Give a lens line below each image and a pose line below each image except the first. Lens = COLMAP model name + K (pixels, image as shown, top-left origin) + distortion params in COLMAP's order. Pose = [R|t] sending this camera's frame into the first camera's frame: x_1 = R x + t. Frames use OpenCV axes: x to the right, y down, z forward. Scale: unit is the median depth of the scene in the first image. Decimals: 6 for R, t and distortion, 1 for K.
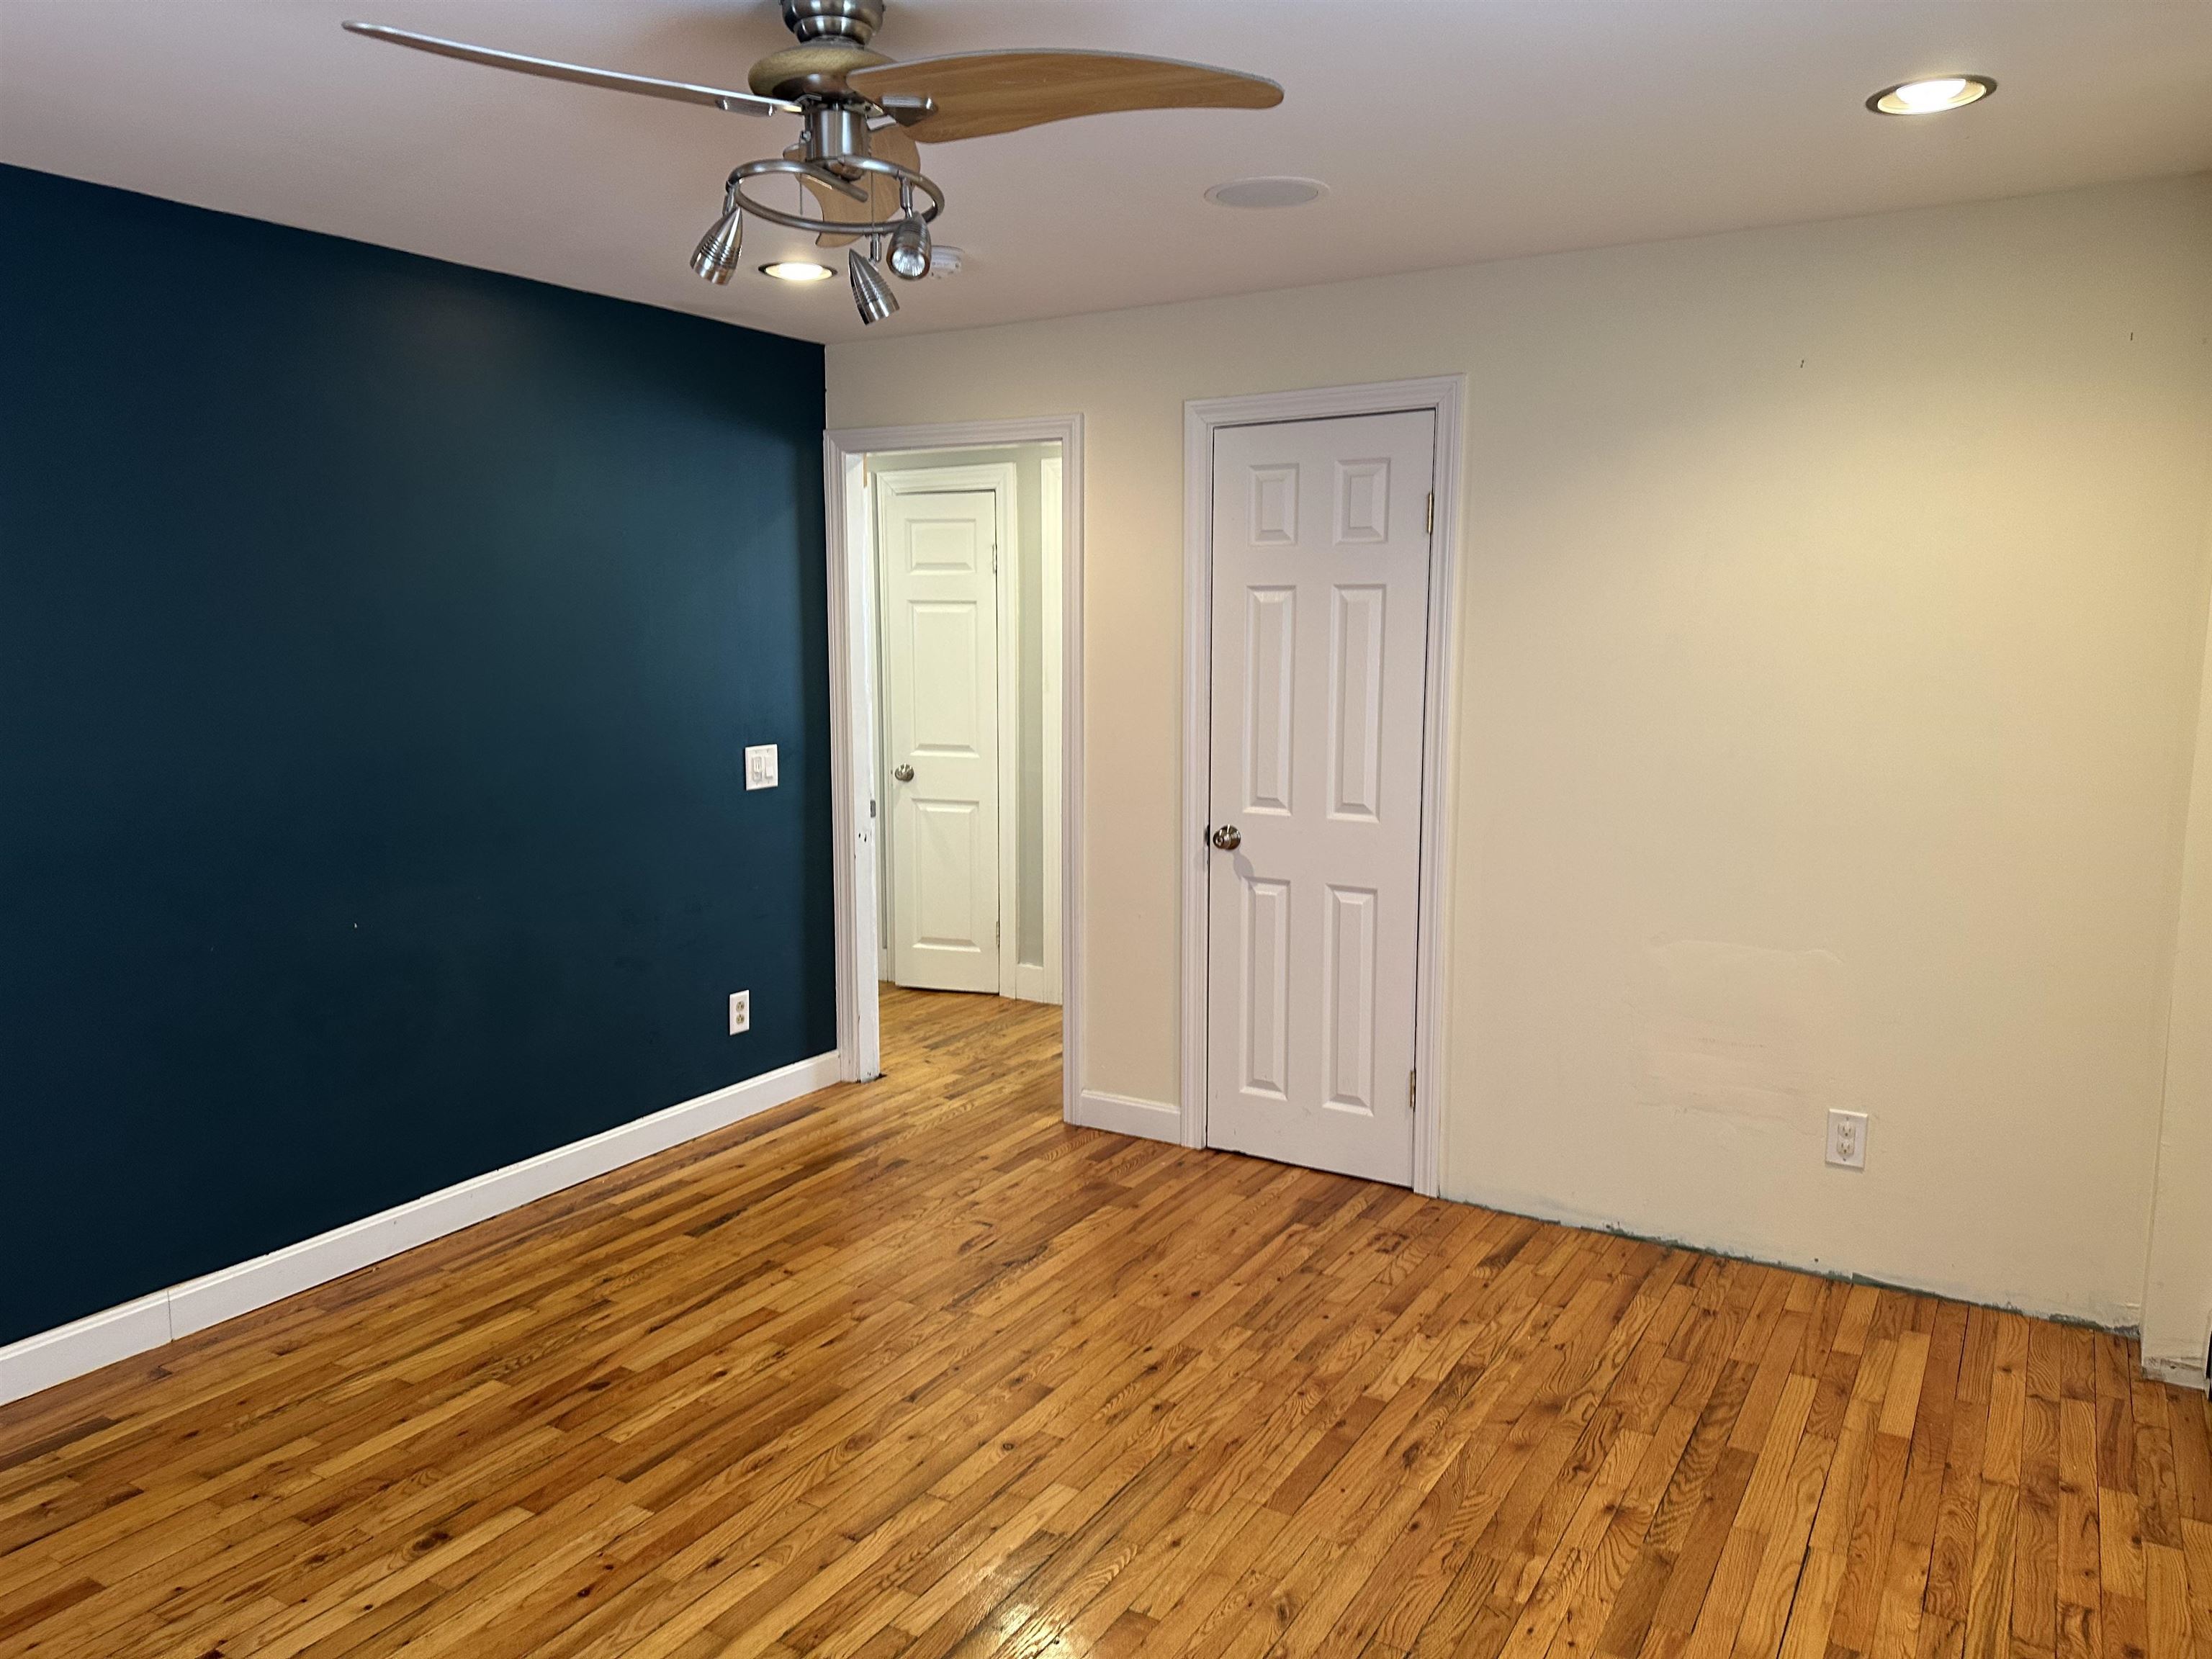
lens RADIAL K [[1528.4, 0, 1104.2], [0, 1528.4, 853.2], [0, 0, 1]] dist [0.096481, -0.114333]
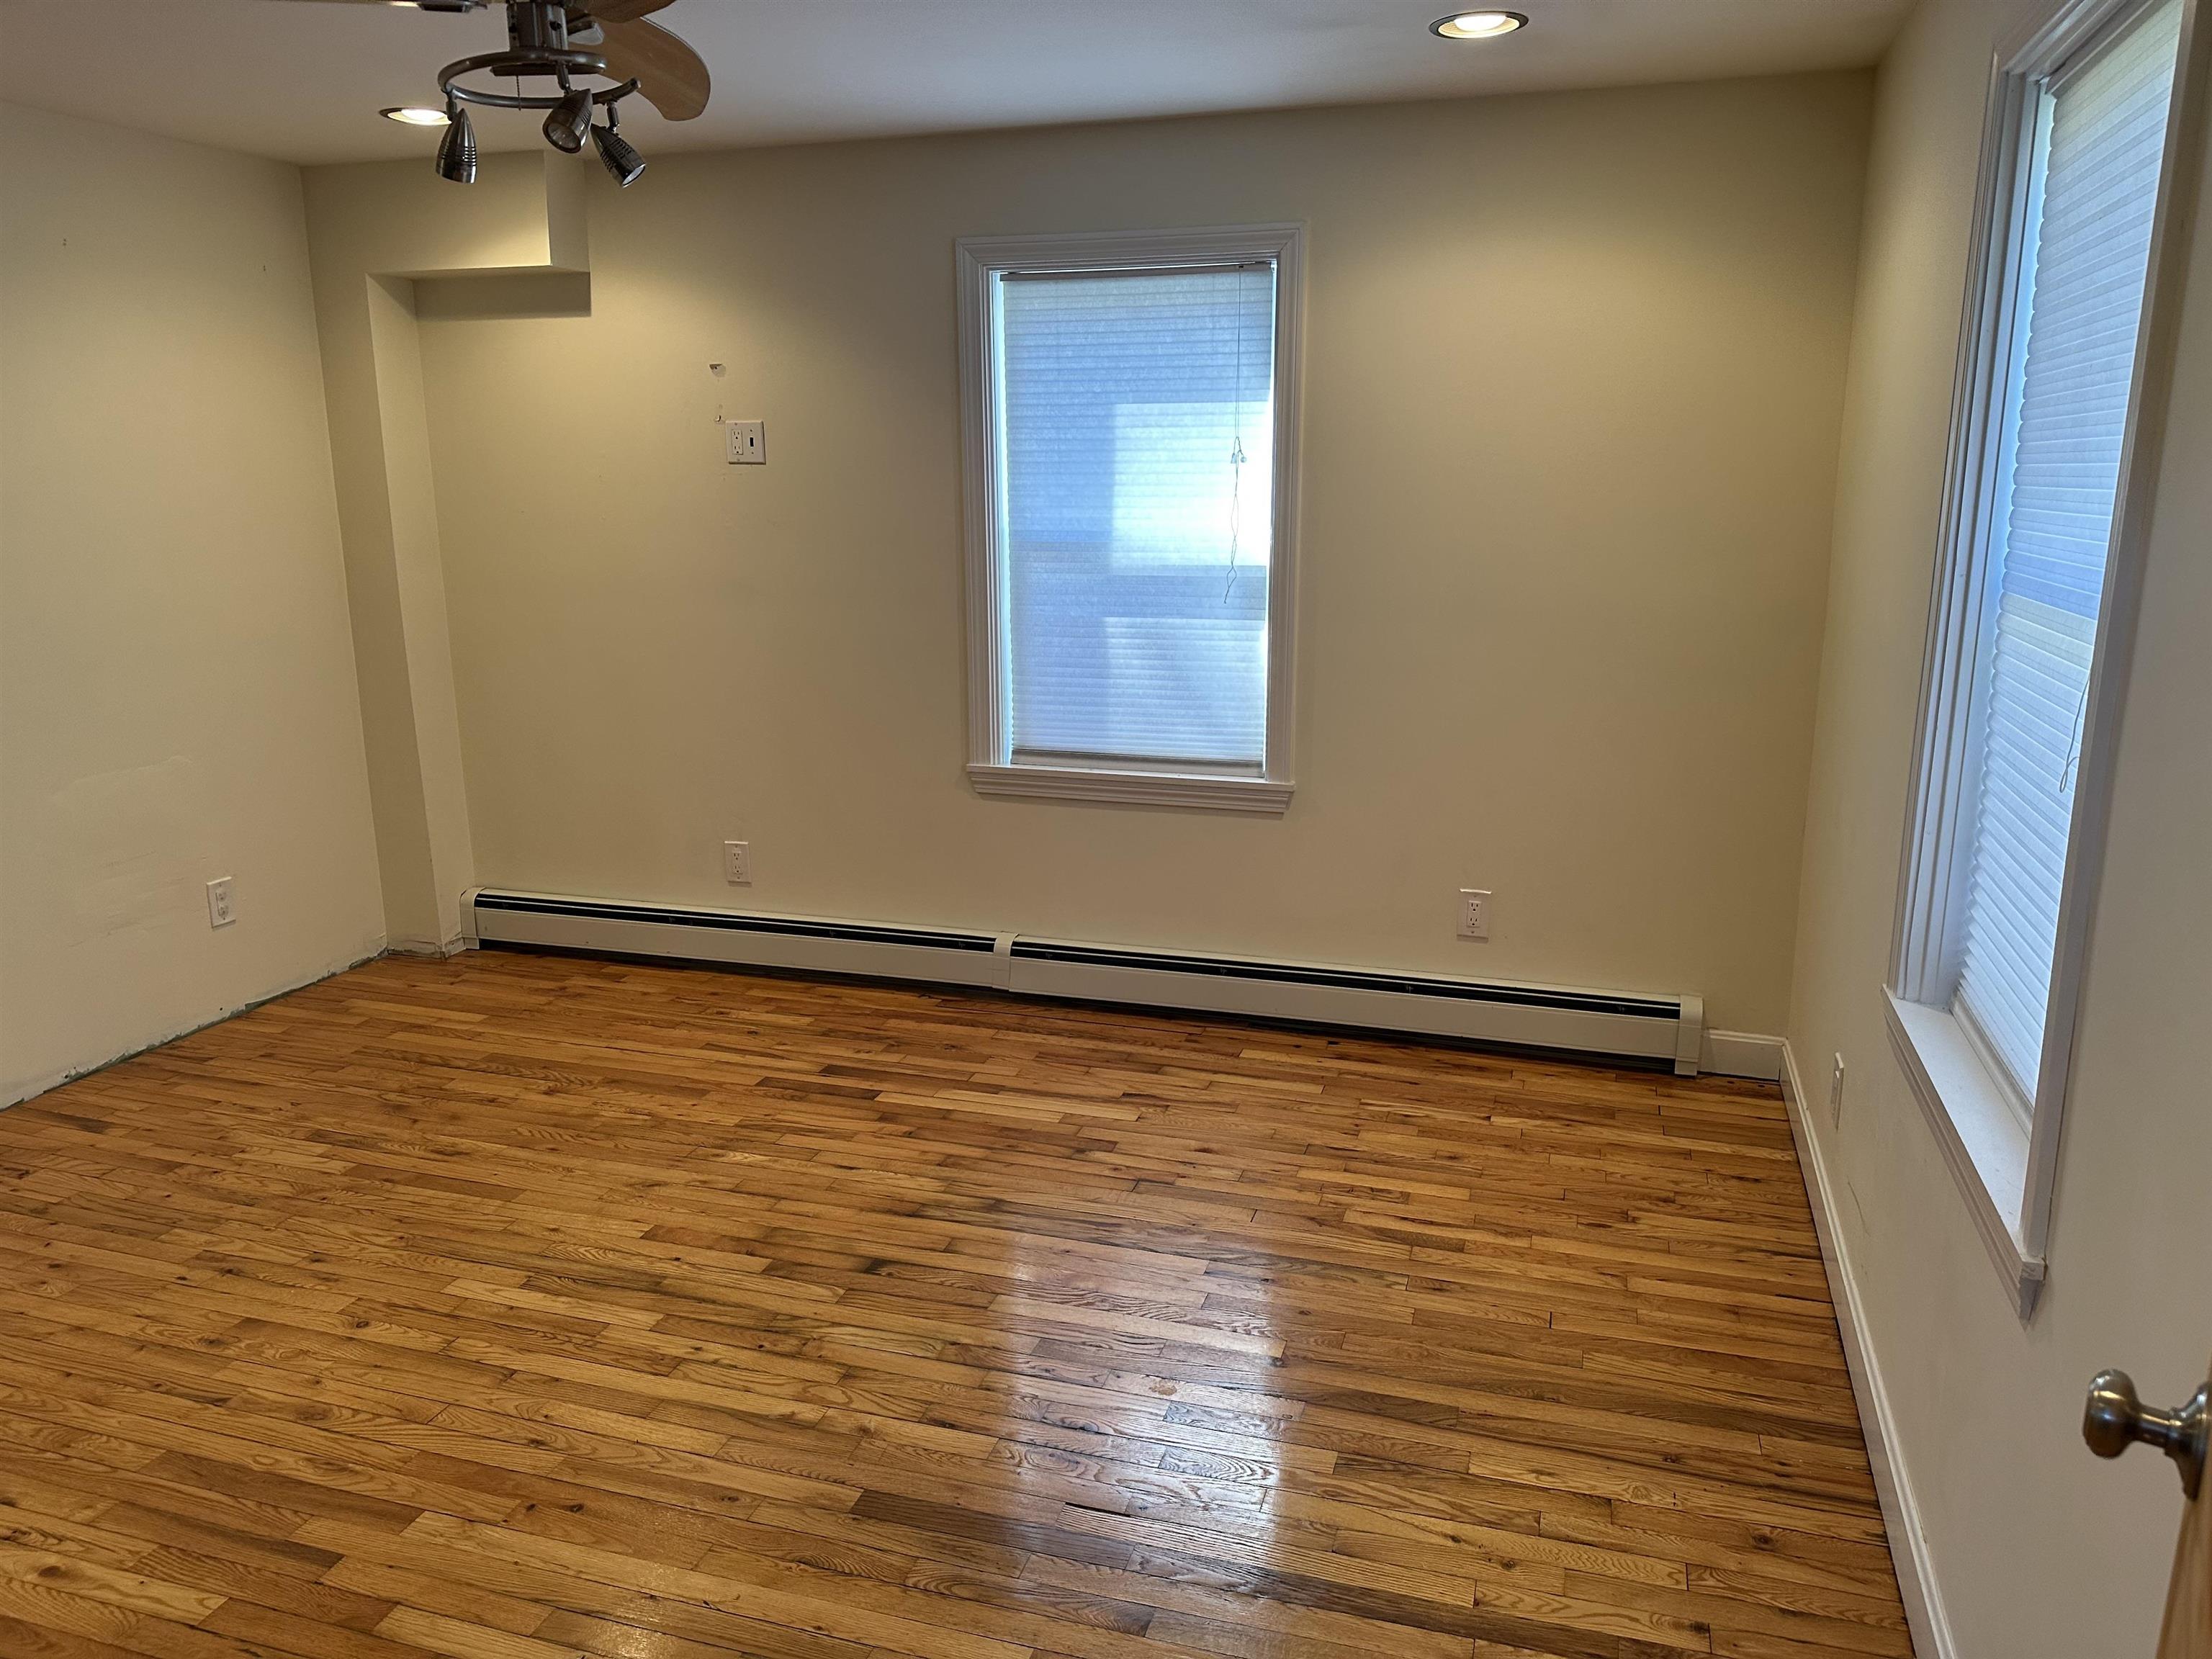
lens RADIAL K [[1528.4, 0, 1104.2], [0, 1528.4, 853.2], [0, 0, 1]] dist [0.096481, -0.114333]
pose [[-0.217151, -0.231801, 0.948216, -0.977578], [0.161355, 0.949509, 0.269069, -0.082395], [-0.962710, 0.211428, -0.168784, 0.624130]]
